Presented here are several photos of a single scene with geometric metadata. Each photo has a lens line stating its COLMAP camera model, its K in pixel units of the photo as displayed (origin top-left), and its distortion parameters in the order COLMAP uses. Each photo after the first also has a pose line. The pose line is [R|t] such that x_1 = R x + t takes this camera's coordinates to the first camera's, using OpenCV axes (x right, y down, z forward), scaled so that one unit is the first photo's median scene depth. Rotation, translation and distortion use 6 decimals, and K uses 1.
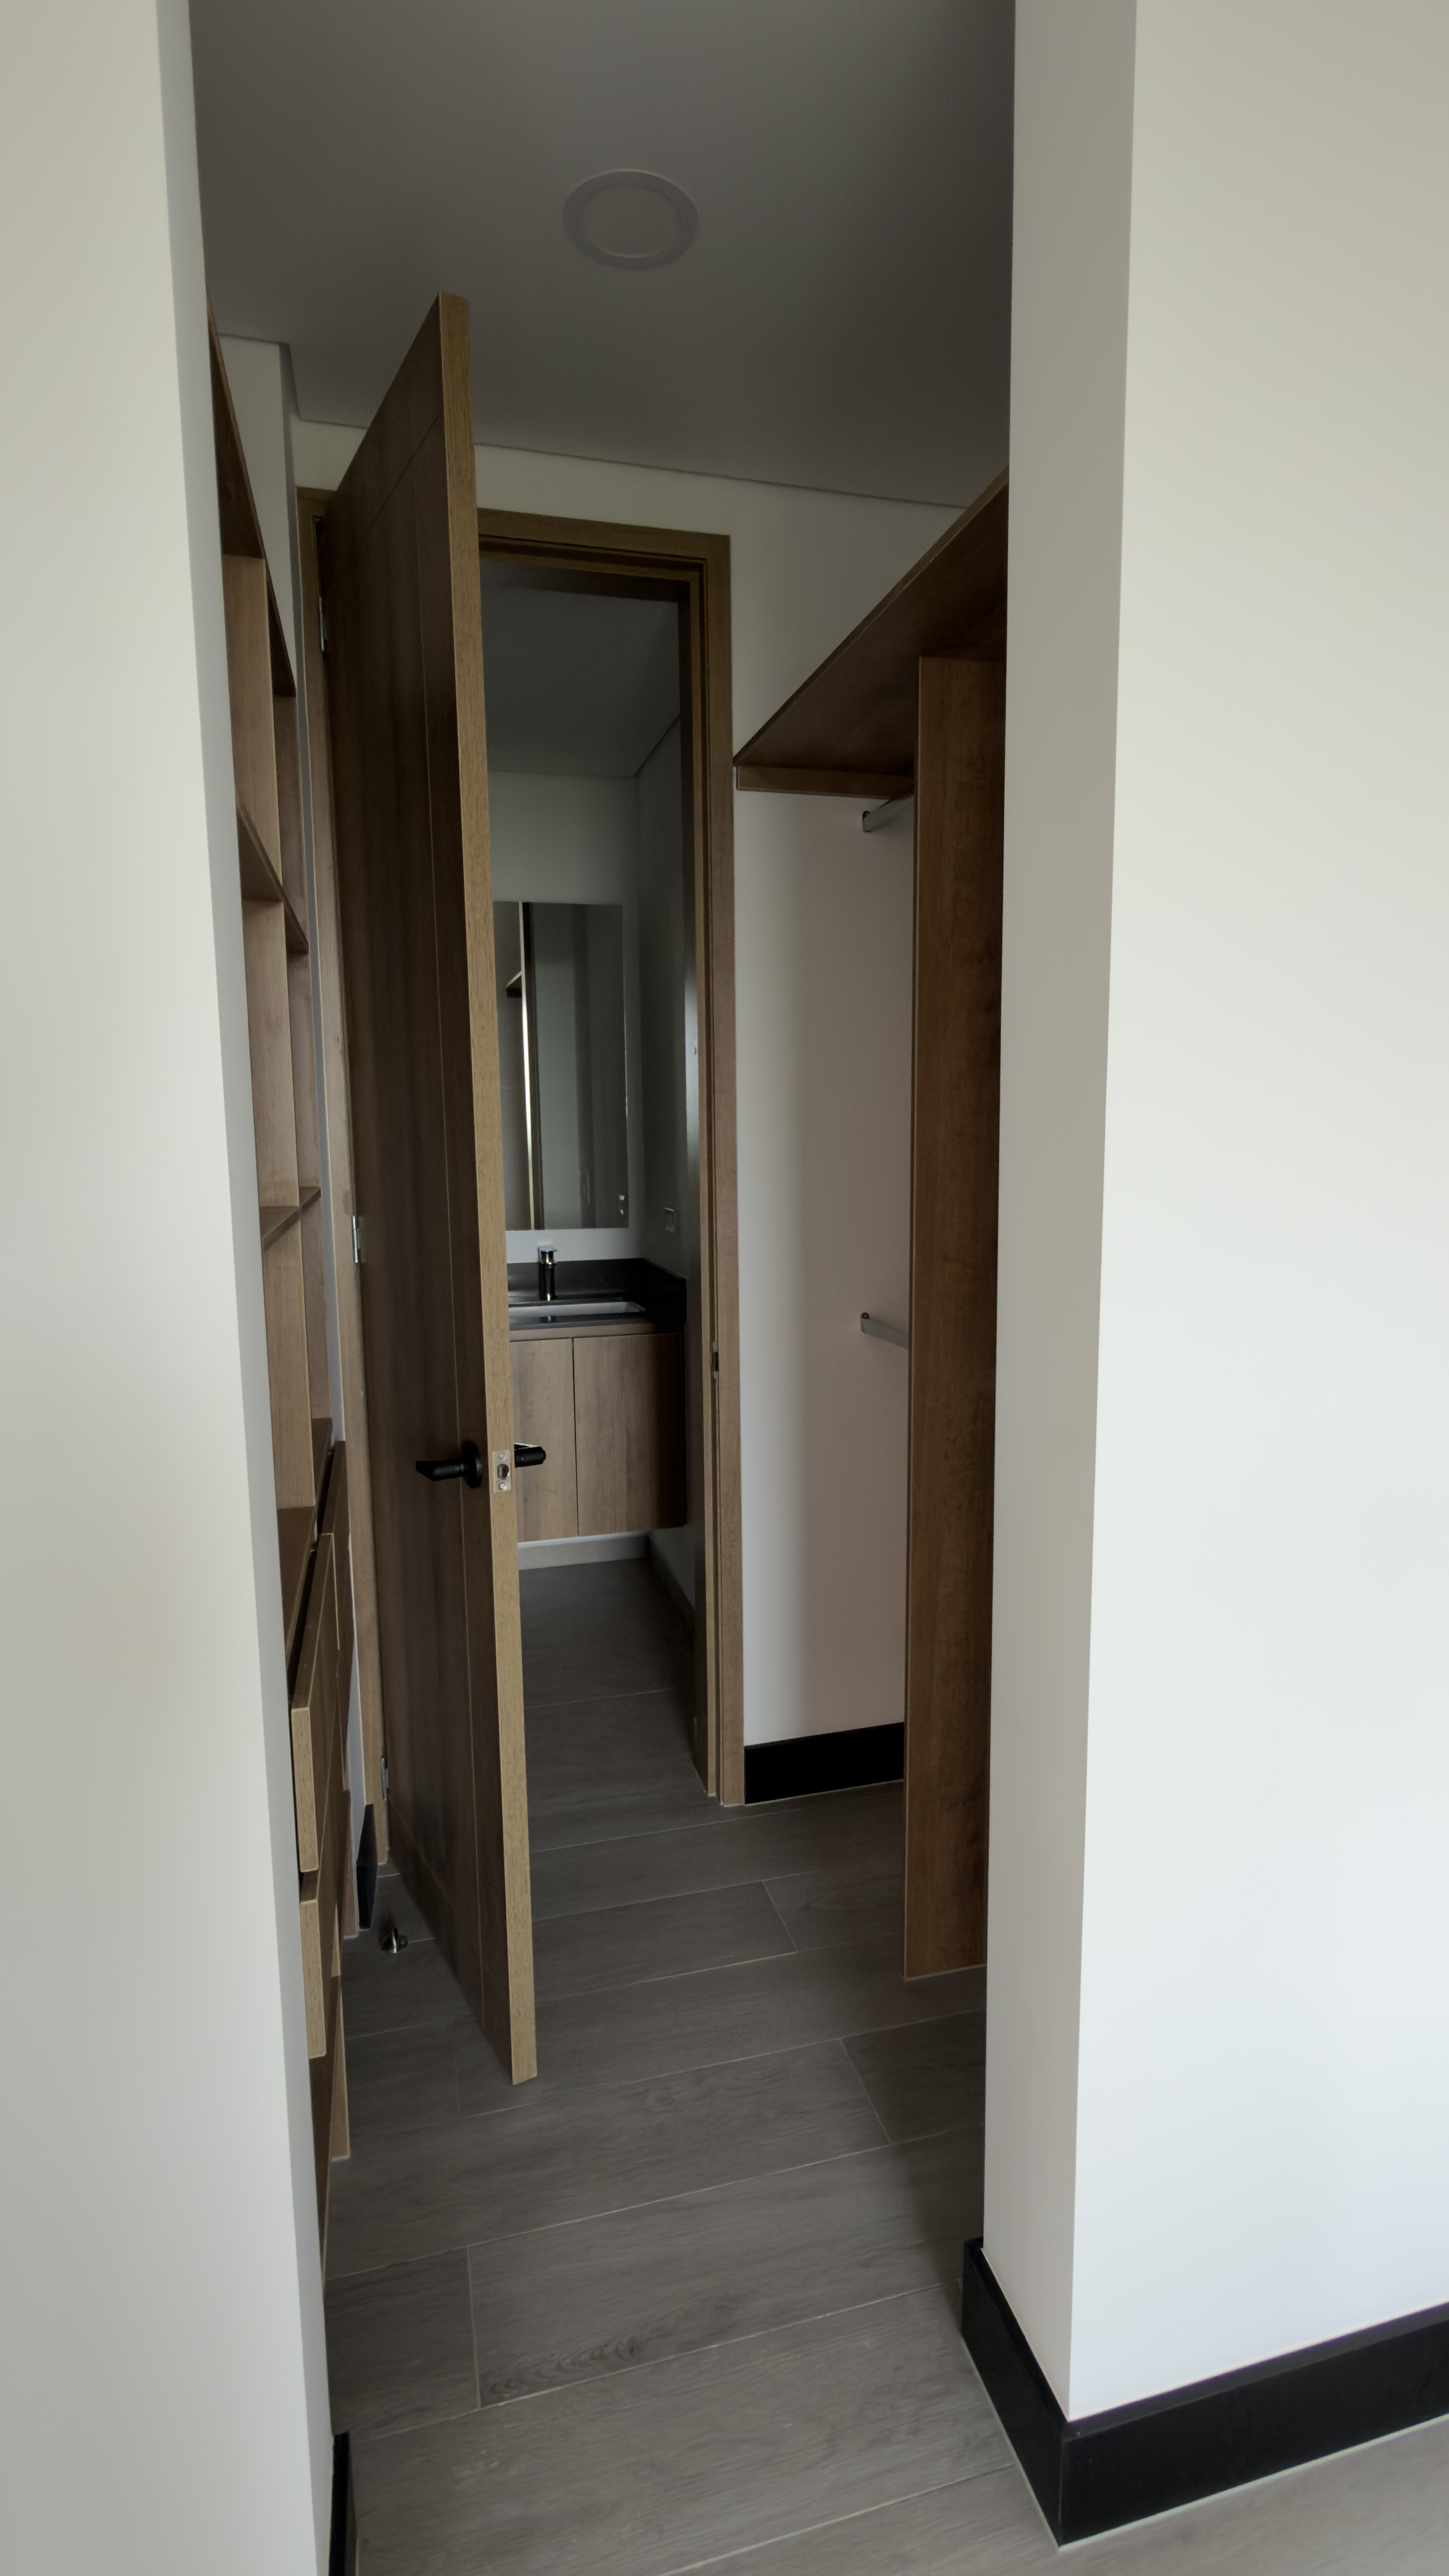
lens RADIAL K [[1235.2, 0, 728.6], [0, 1235.2, 1285.3], [0, 0, 1]] dist [0.002765, -0.002232]
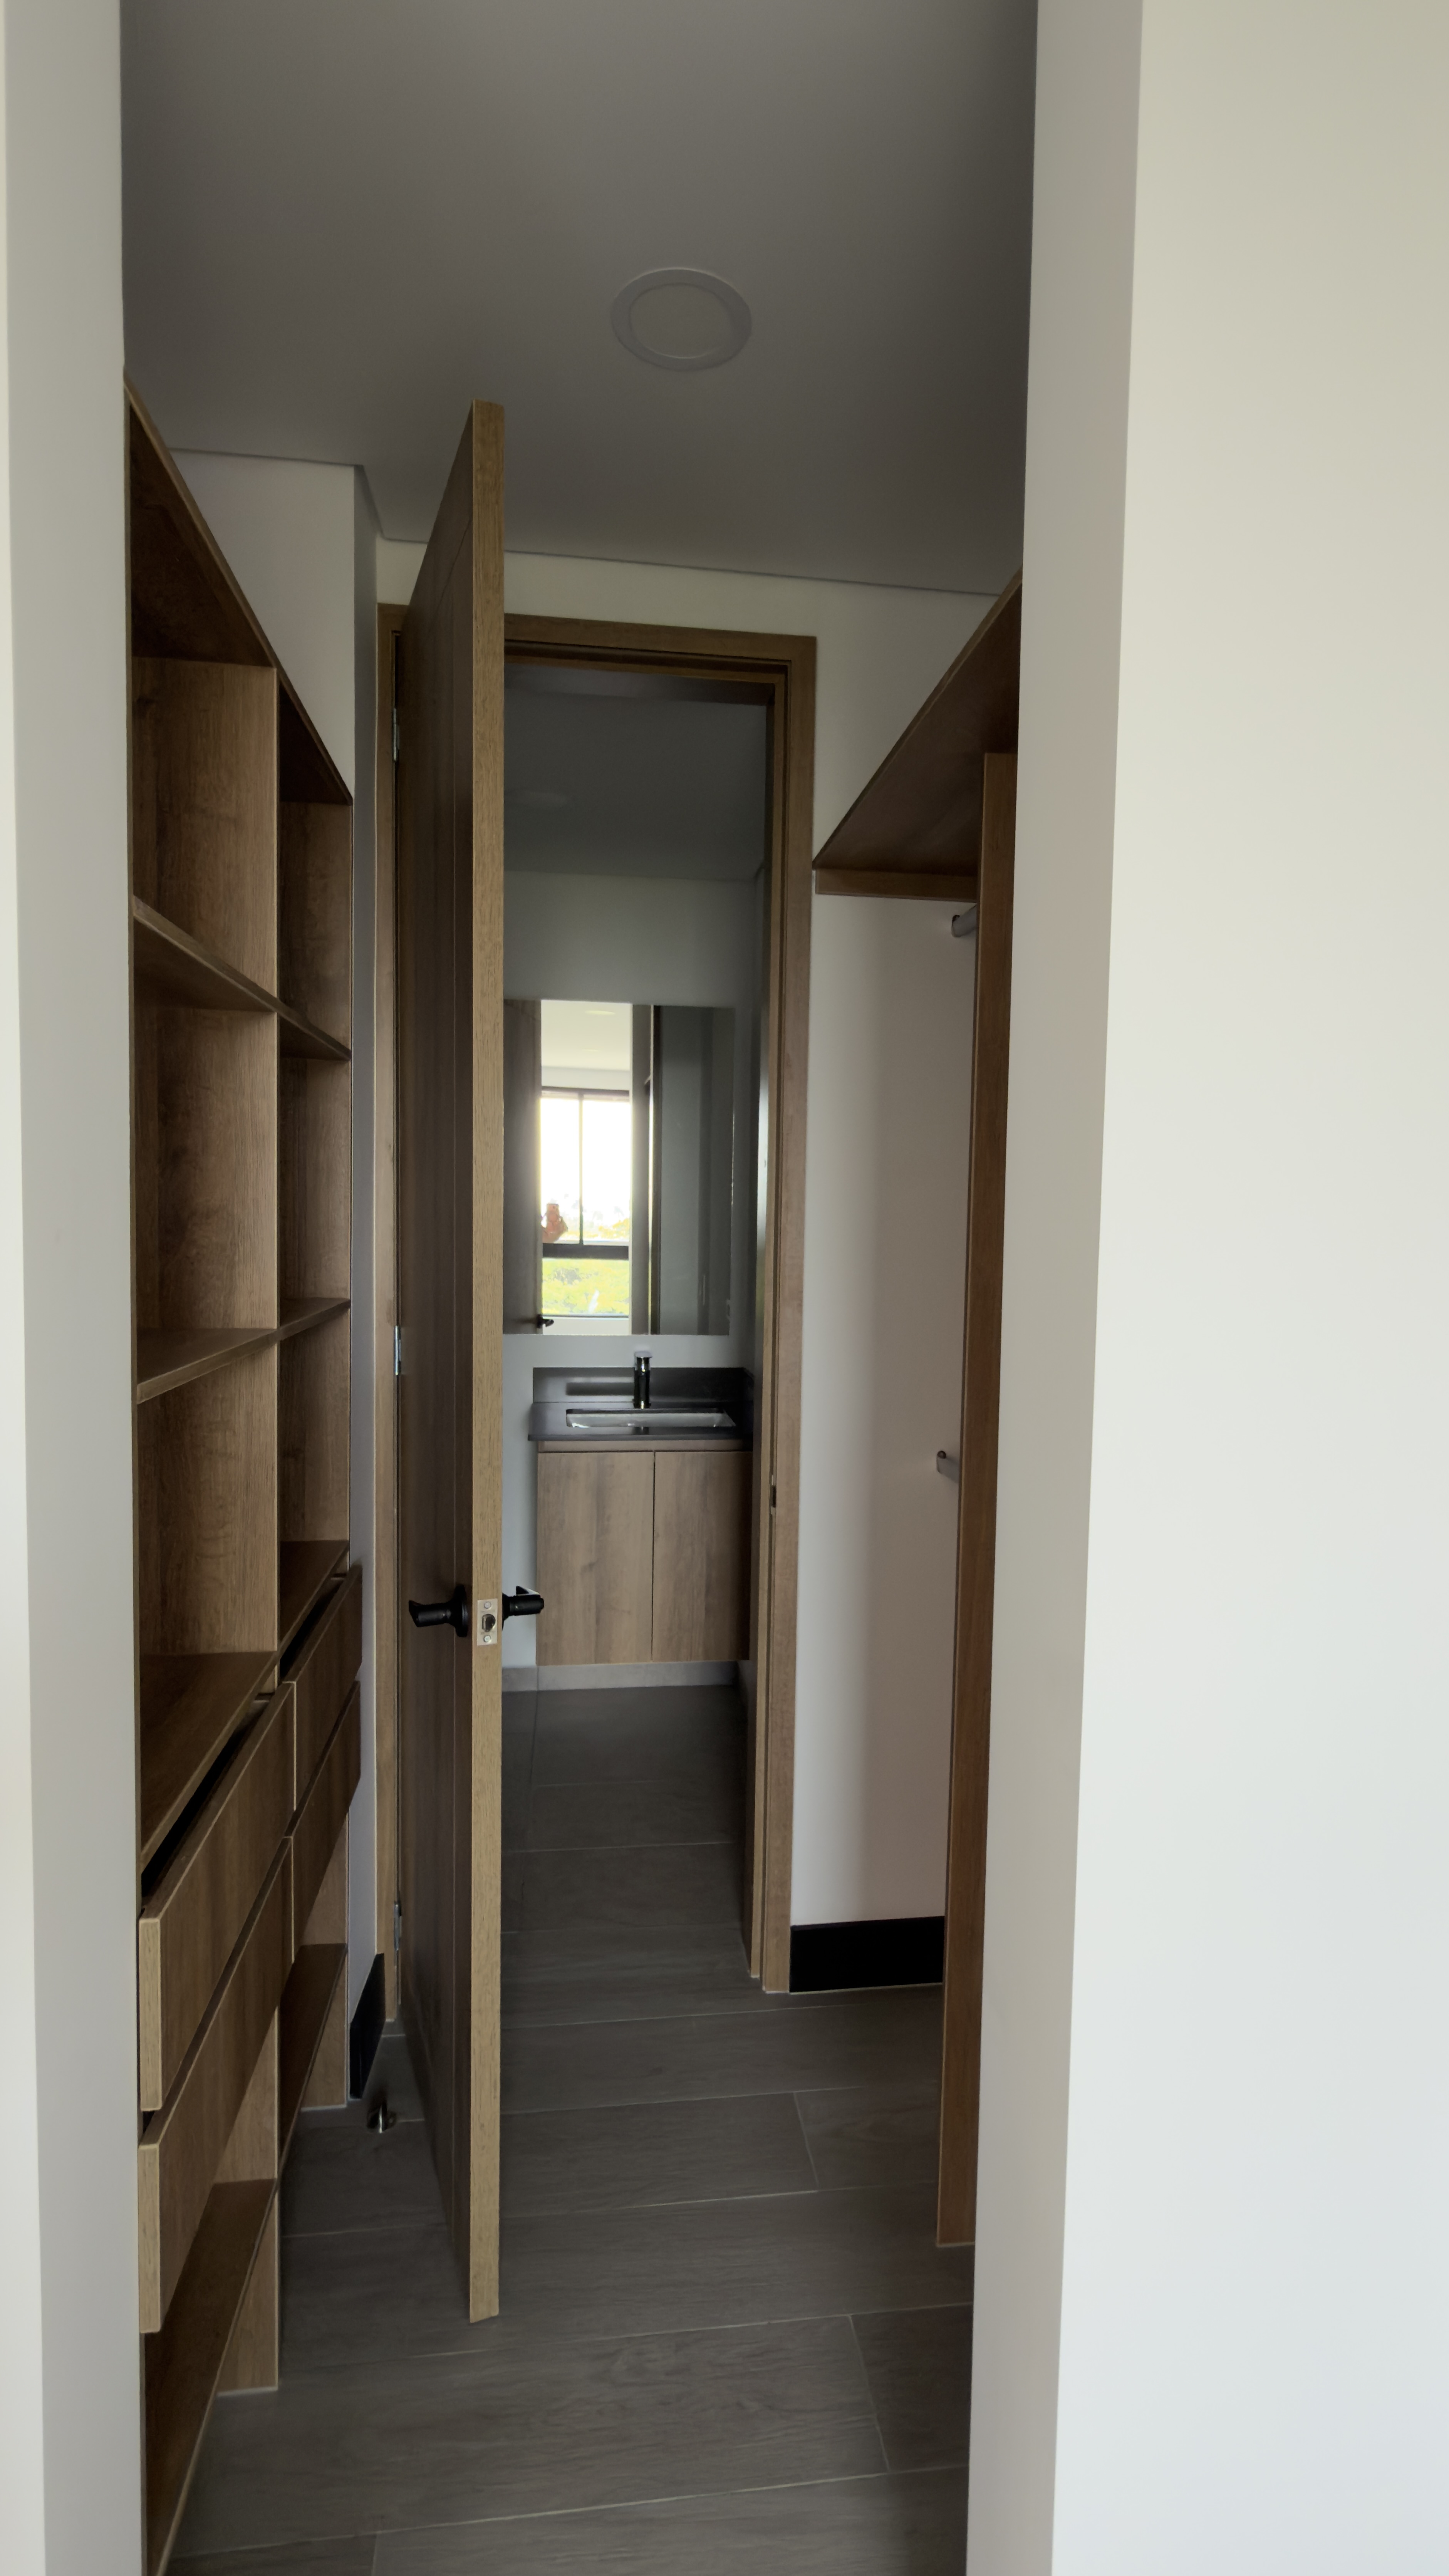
lens RADIAL K [[1235.2, 0, 722.9], [0, 1235.2, 1290.5], [0, 0, 1]] dist [0.002765, -0.002232]
pose [[0.990114, 0.035758, -0.135634, 0.081005], [-0.045180, 0.996727, -0.067036, -0.031707], [0.132793, 0.072502, 0.988489, 0.077897]]
